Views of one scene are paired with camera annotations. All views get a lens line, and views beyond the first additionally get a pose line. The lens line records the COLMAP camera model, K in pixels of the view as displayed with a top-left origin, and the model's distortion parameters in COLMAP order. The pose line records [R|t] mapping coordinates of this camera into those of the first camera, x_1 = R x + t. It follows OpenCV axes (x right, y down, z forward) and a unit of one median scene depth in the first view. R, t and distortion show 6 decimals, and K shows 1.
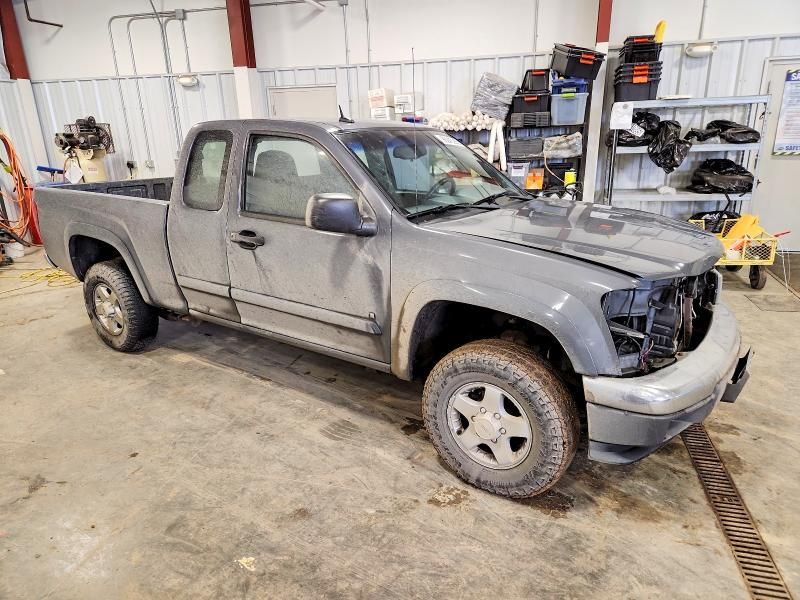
lens RADIAL K [[527.3, 0, 399.9], [0, 527.3, 304.1], [0, 0, 1]] dist [0.052690, -0.042177]
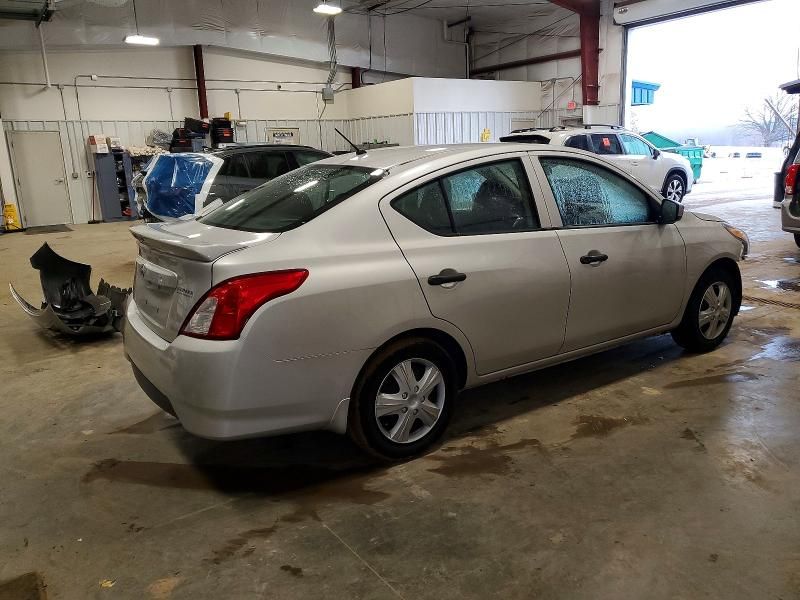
lens RADIAL K [[624.7, 0, 406.9], [0, 624.7, 292.8], [0, 0, 1]] dist [0.002338, 0.010749]
pose [[0.643660, -0.167617, 0.746731, -1.165999], [0.253532, 0.967326, -0.001403, 0.446239], [-0.722097, 0.190223, 0.665125, -1.238915]]
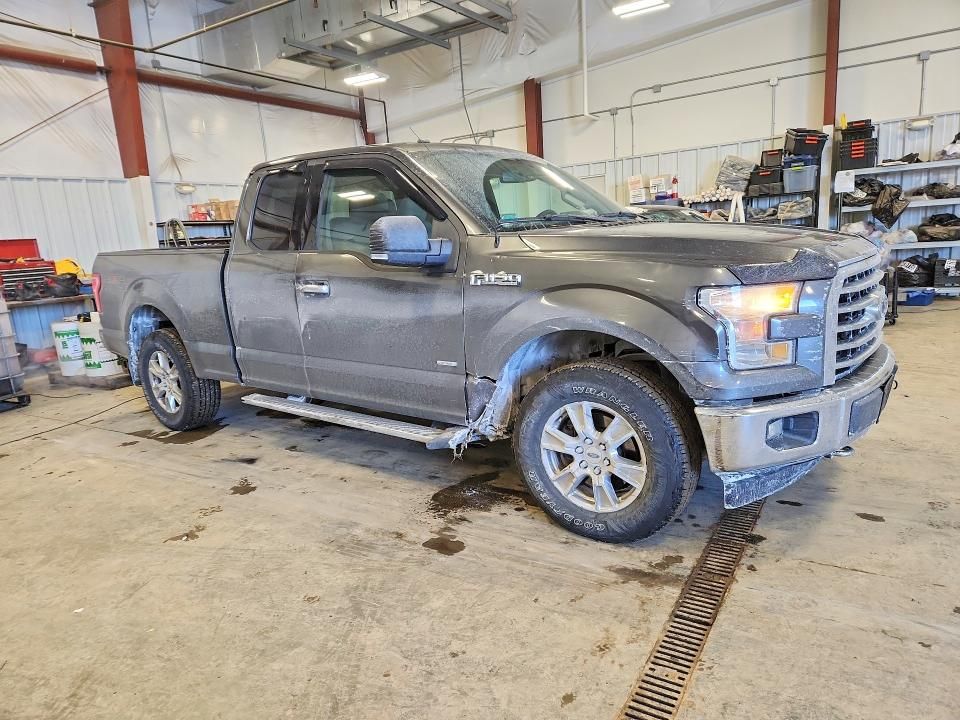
lens RADIAL K [[632.7, 0, 471.5], [0, 632.7, 361.8], [0, 0, 1]] dist [0.052690, -0.042177]
pose [[0.952274, 0.016557, -0.304795, 0.054387], [-0.045324, 0.995129, -0.087549, 0.214132], [0.301860, 0.097185, 0.948386, -0.583925]]
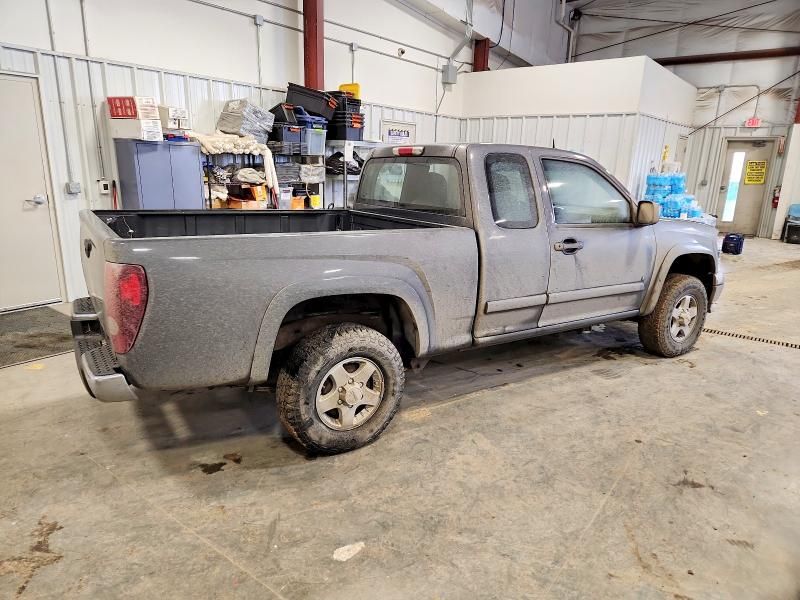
lens RADIAL K [[527.3, 0, 389.4], [0, 527.3, 303.4], [0, 0, 1]] dist [0.052690, -0.042177]
pose [[0.393756, -0.201341, 0.896893, -0.726459], [0.248090, 0.962786, 0.107216, -0.107182], [-0.885103, 0.180293, 0.429054, 0.412319]]
